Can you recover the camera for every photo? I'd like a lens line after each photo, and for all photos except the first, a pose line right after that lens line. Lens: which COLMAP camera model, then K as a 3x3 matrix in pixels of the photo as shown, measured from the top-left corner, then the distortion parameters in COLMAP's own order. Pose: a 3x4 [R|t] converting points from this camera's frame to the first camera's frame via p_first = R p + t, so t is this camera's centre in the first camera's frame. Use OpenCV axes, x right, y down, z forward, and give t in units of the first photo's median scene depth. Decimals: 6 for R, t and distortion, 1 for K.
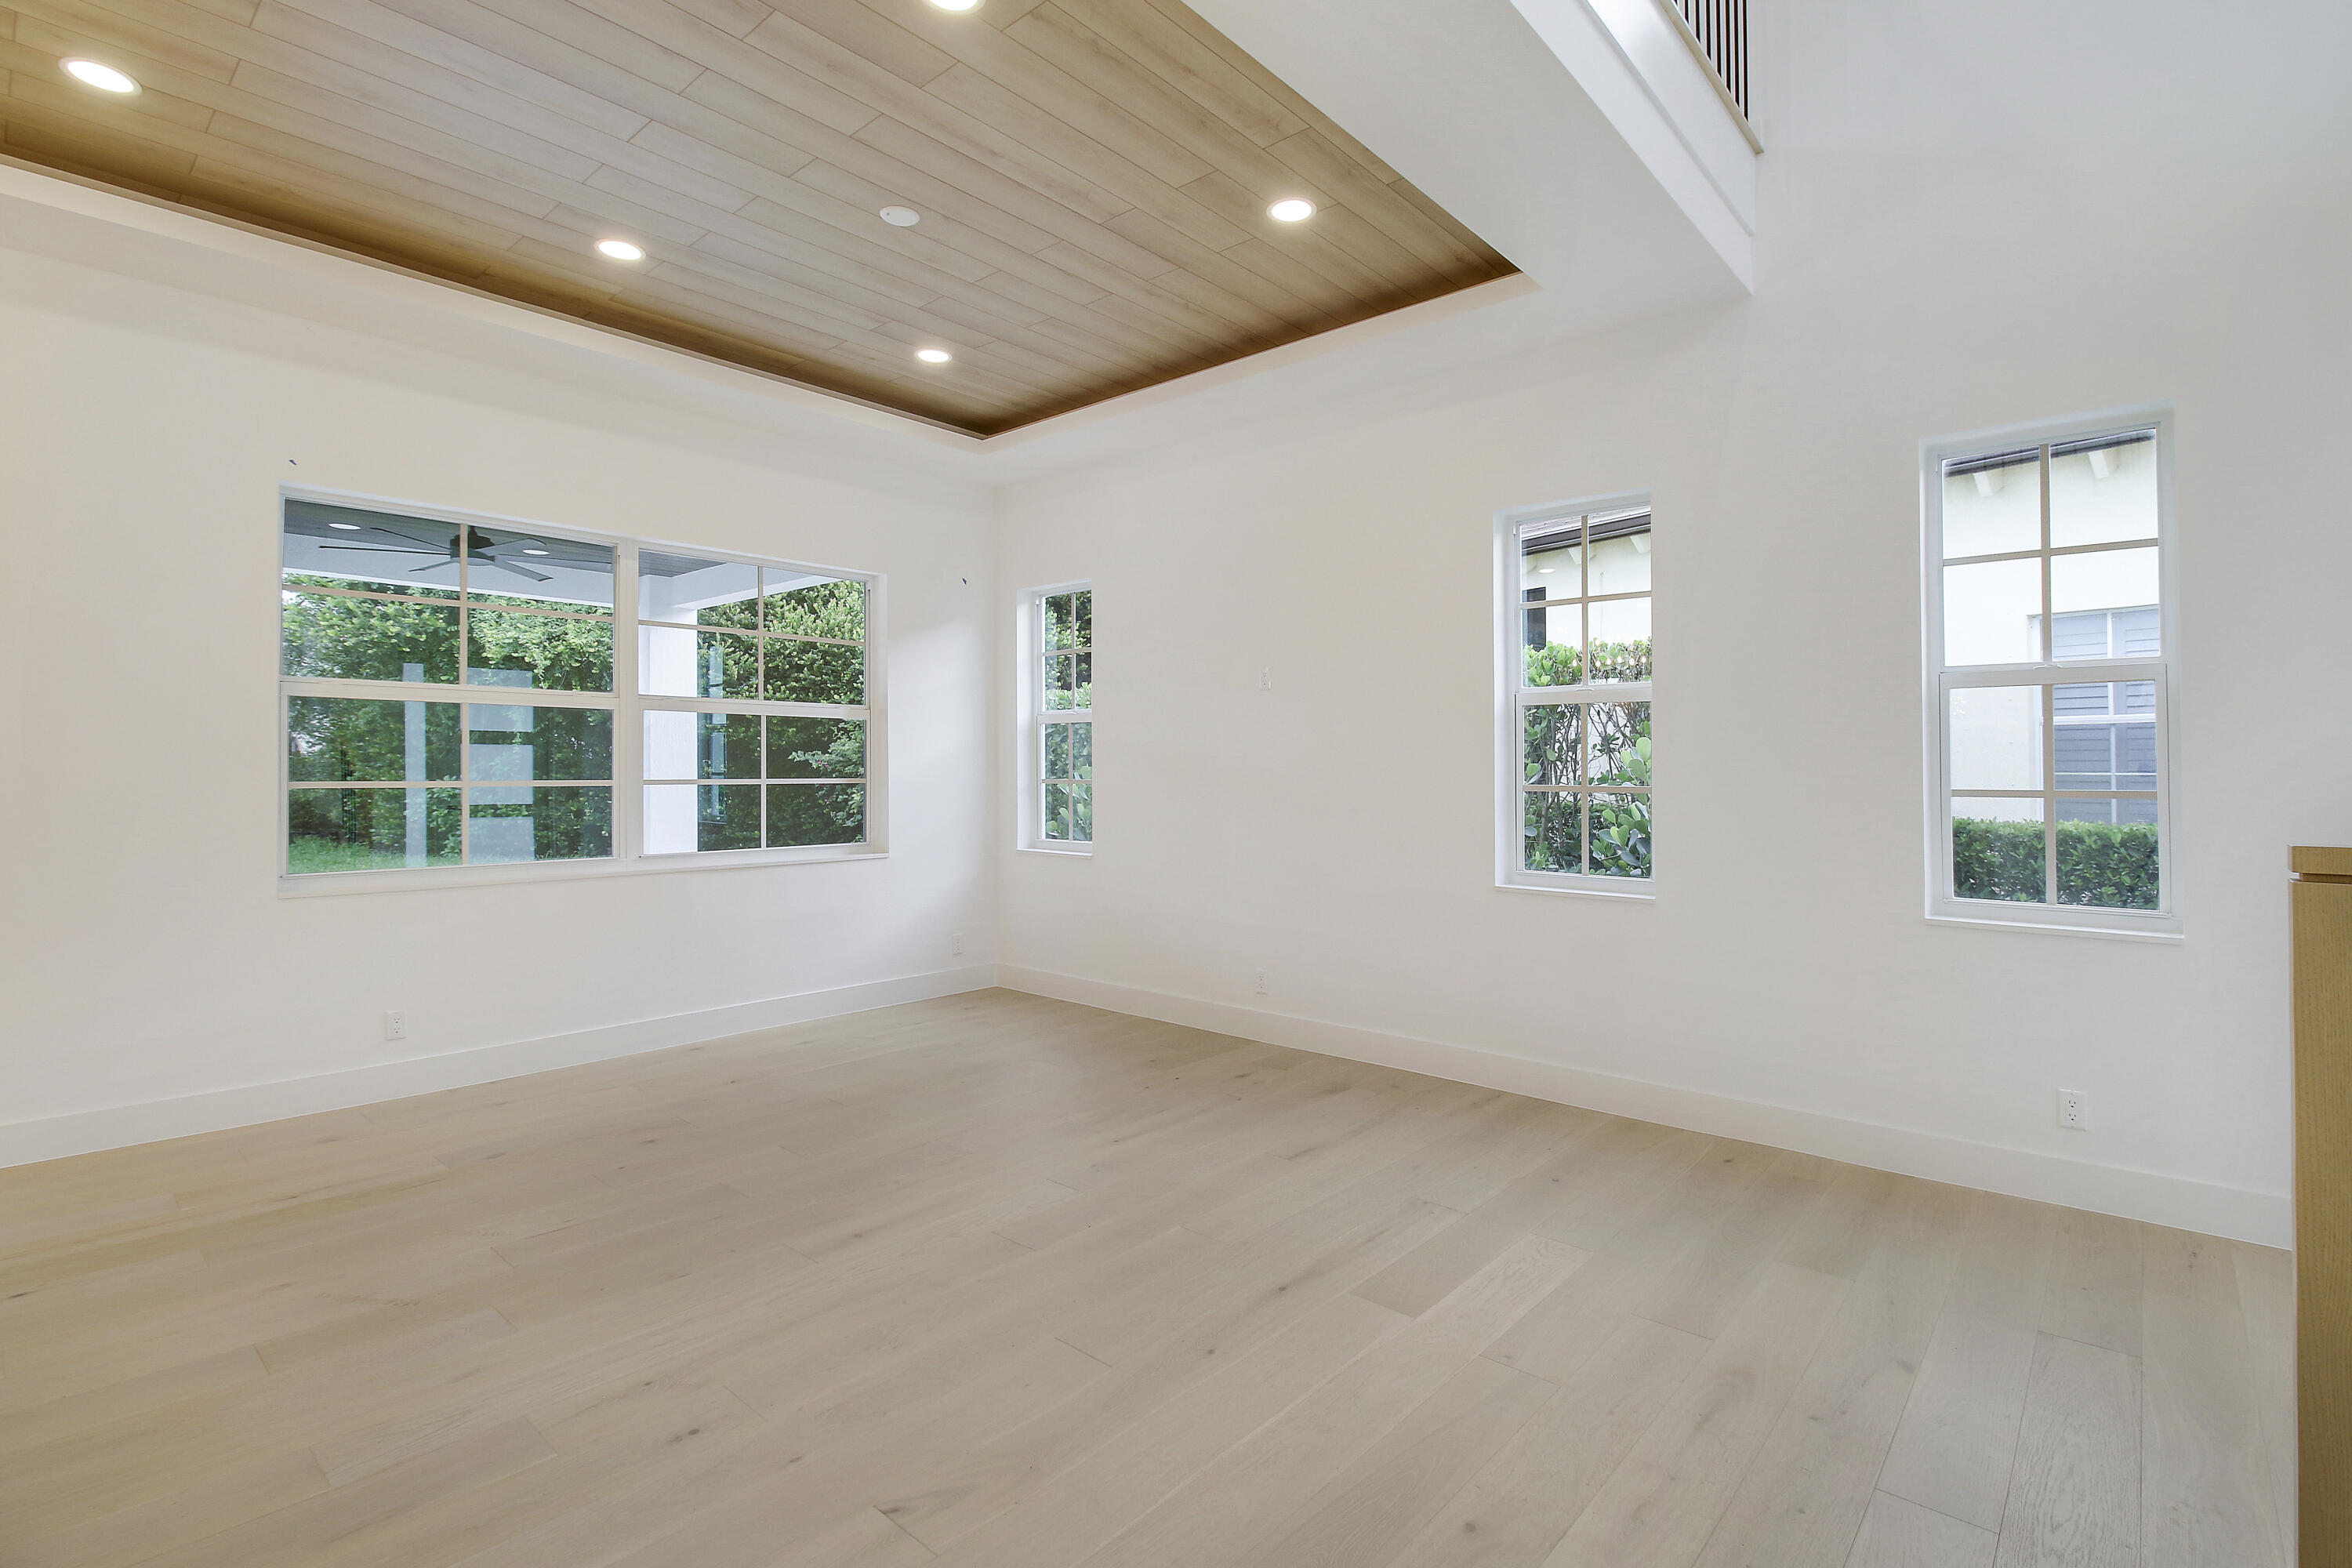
lens RADIAL K [[1101.4, 0, 1174.2], [0, 1101.4, 759.9], [0, 0, 1]] dist [-0.001354, -0.009151]
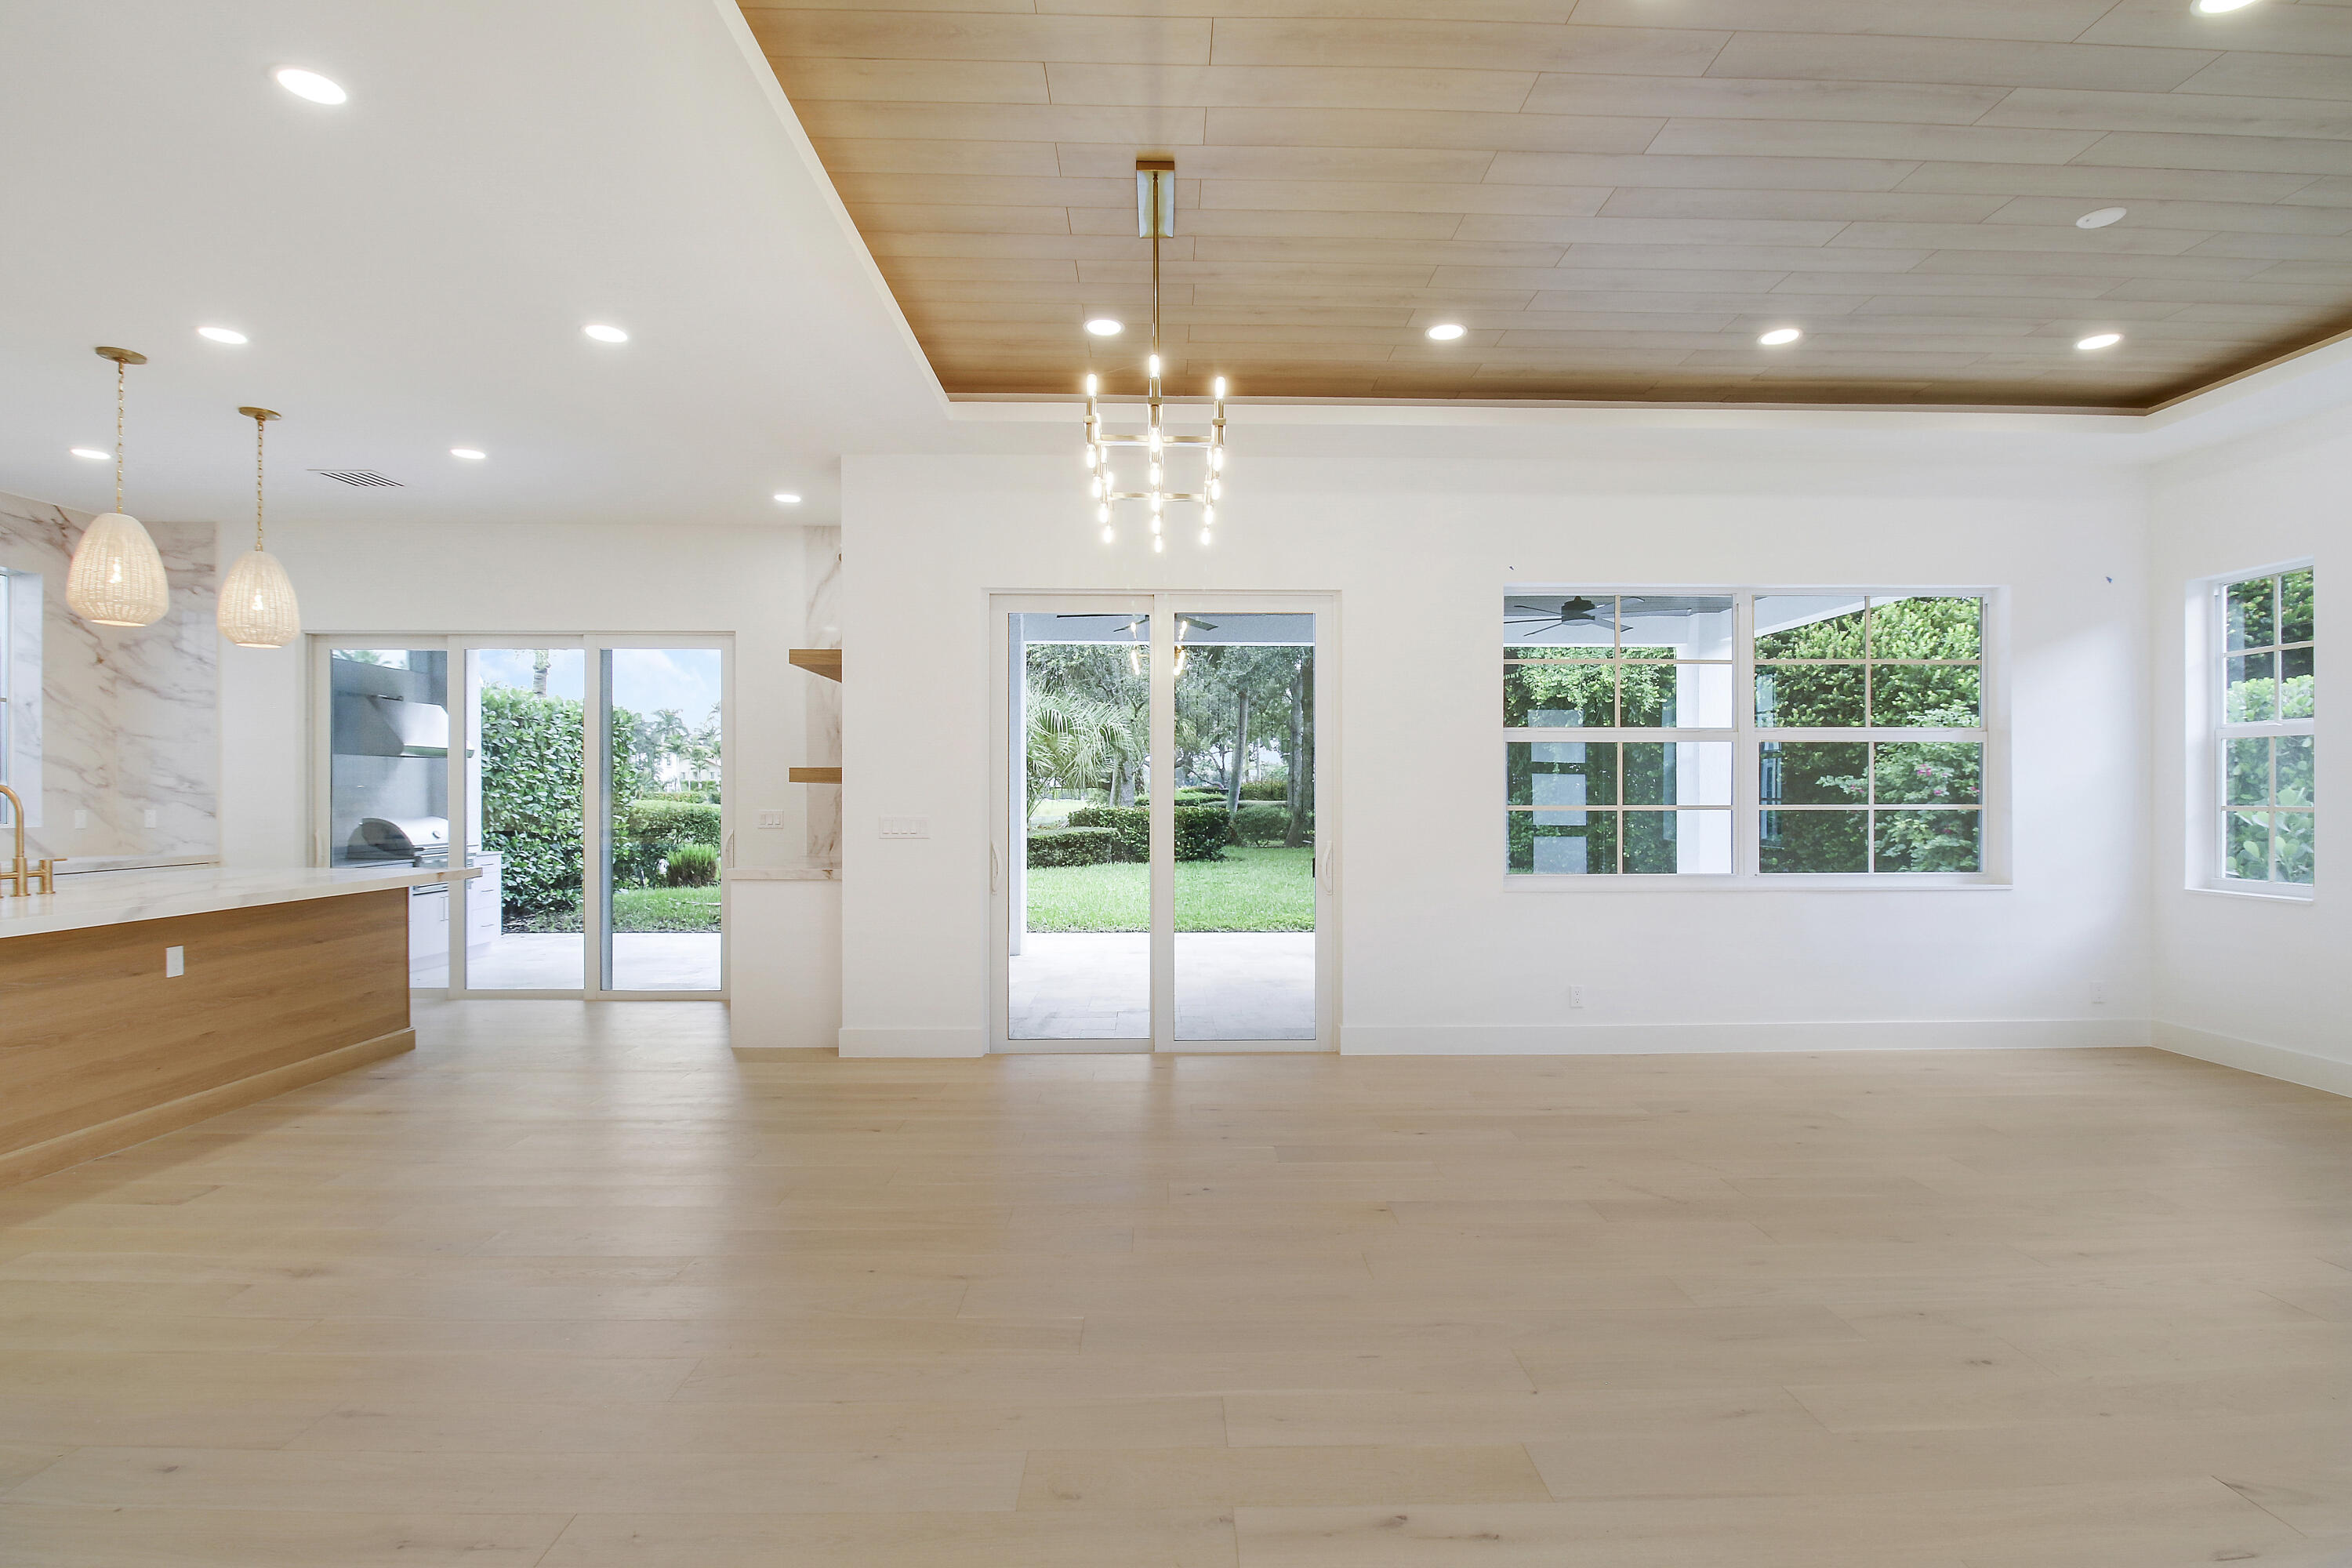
lens RADIAL K [[1101.4, 0, 1180.5], [0, 1101.4, 803.5], [0, 0, 1]] dist [-0.001354, -0.009151]
pose [[0.684622, 0.002717, -0.728893, -0.090525], [0.009001, 0.999885, 0.012181, -0.002345], [0.728843, -0.014900, 0.684519, -0.208951]]
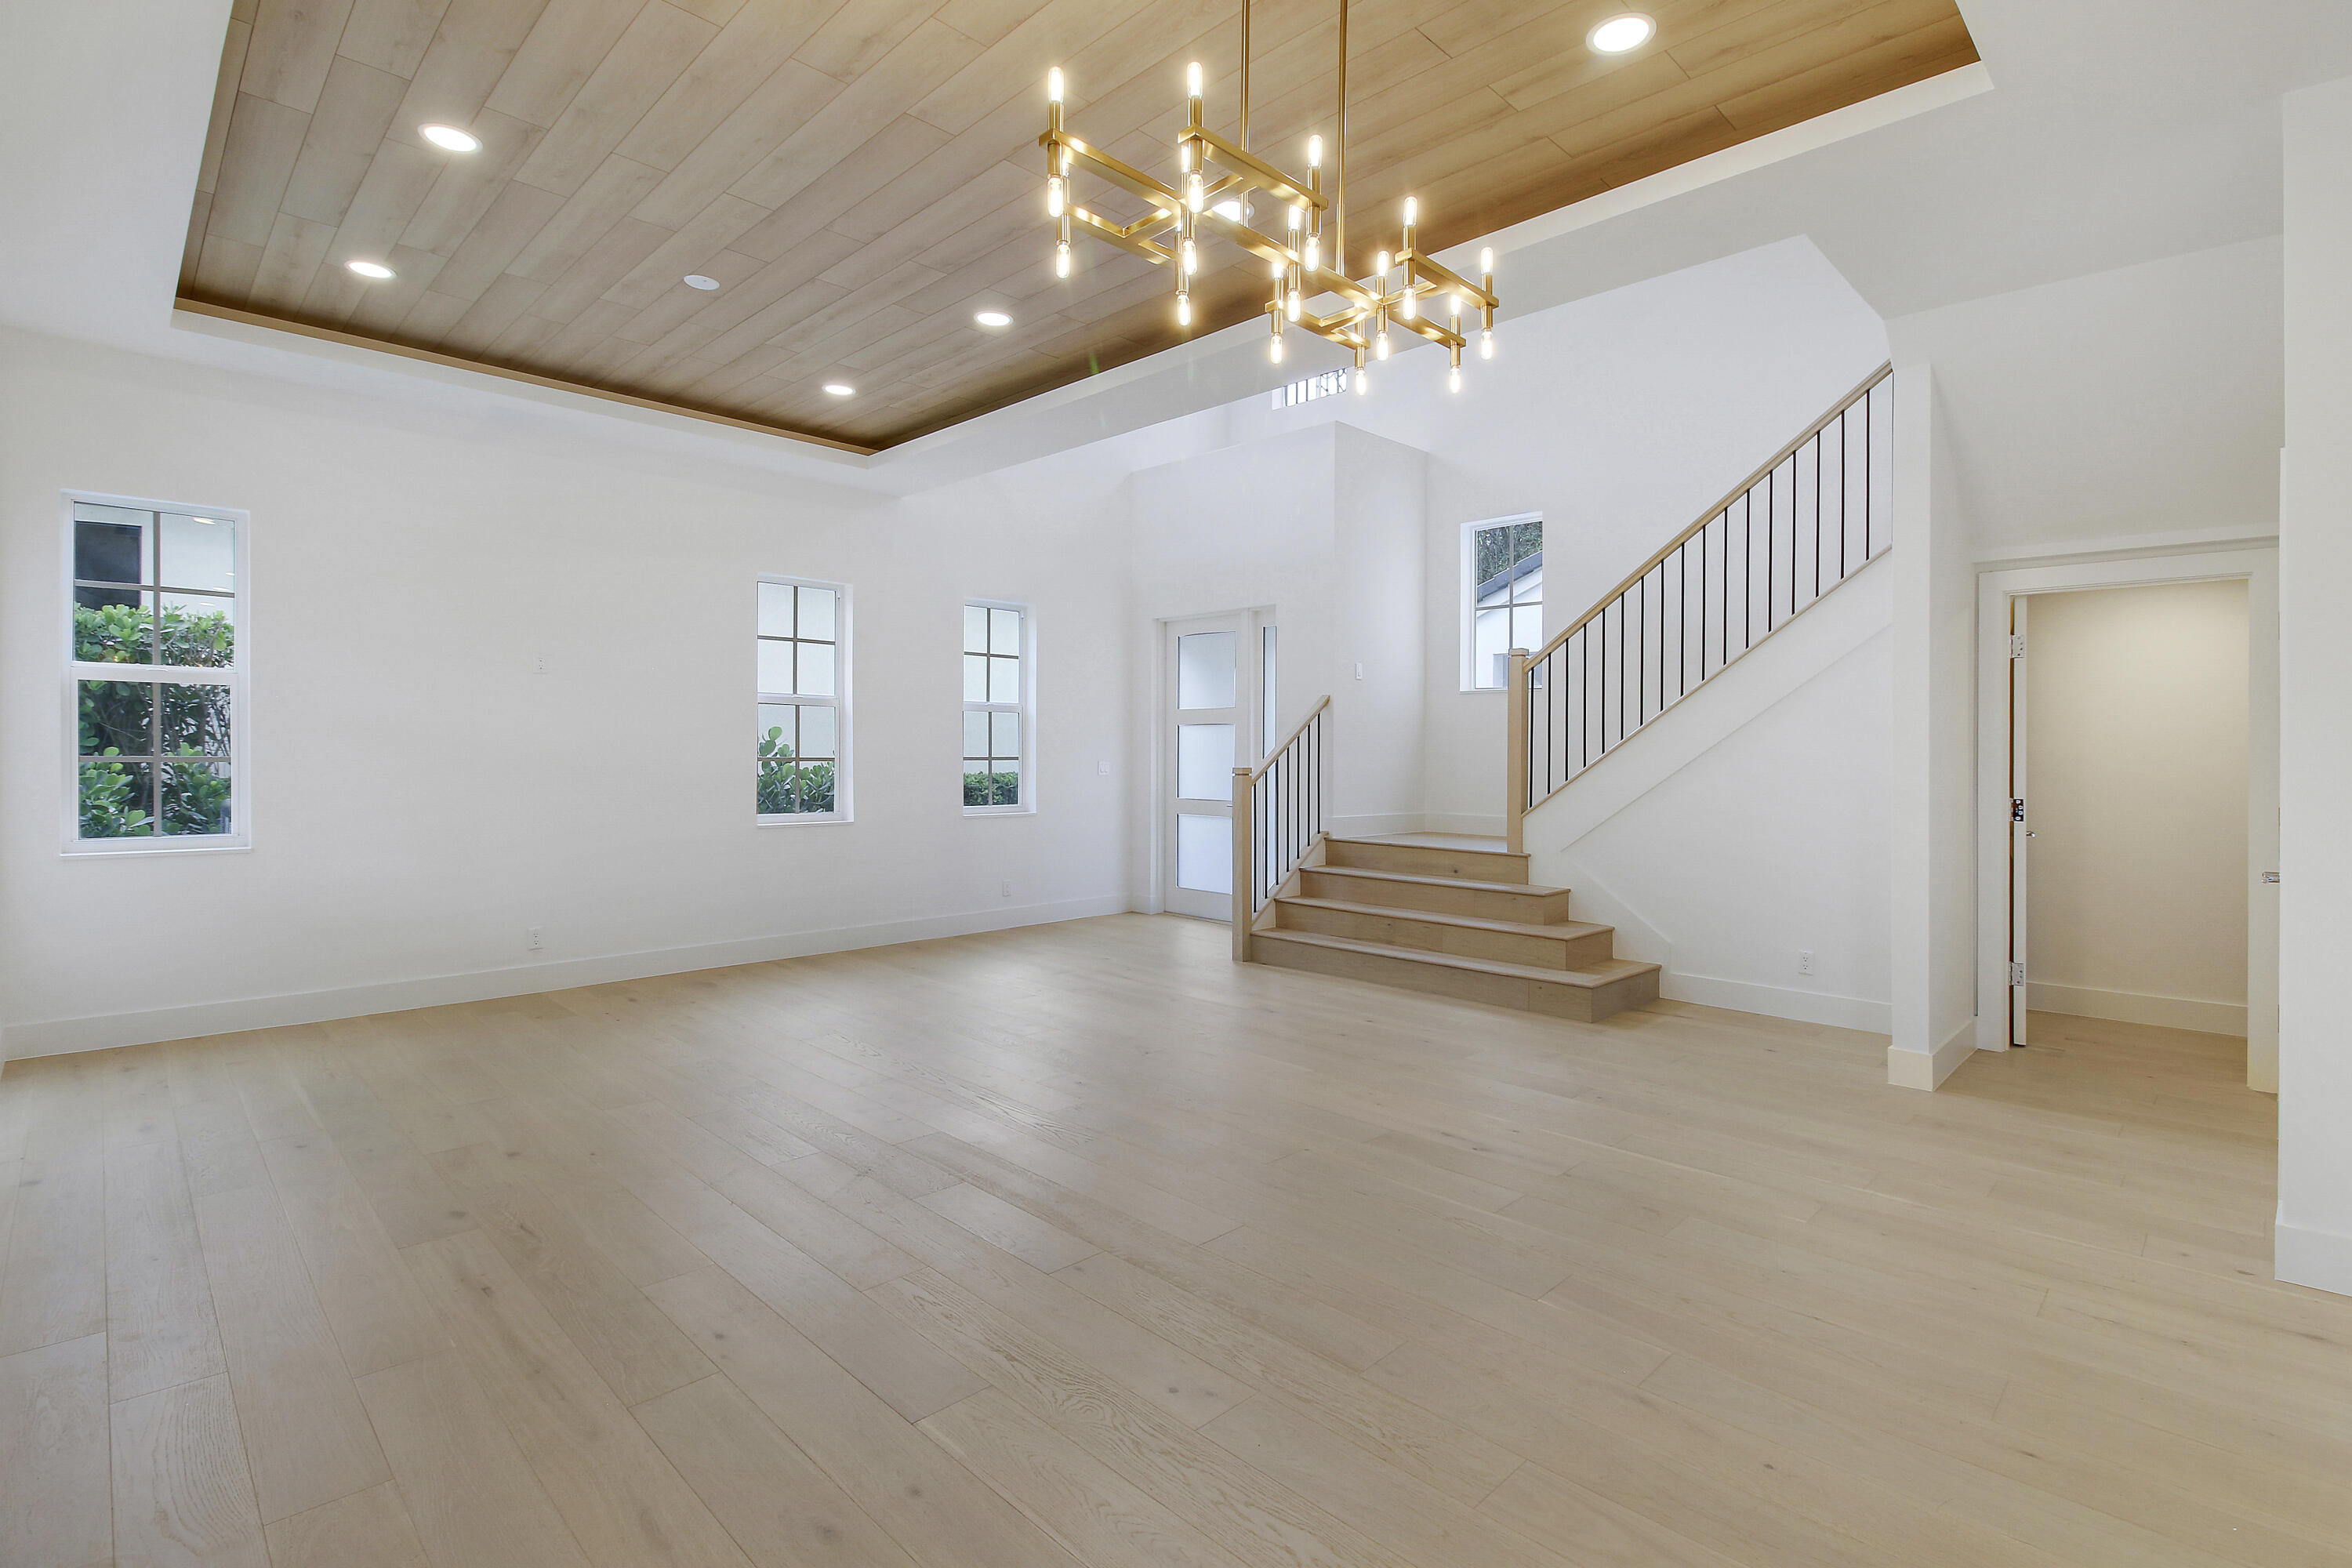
lens RADIAL K [[1101.4, 0, 1188.0], [0, 1101.4, 757.9], [0, 0, 1]] dist [-0.001354, -0.009151]
pose [[0.045085, -0.009499, 0.998938, -1.216271], [-0.017220, 0.999799, 0.010284, -0.001818], [-0.998835, -0.017665, 0.044912, 0.357436]]
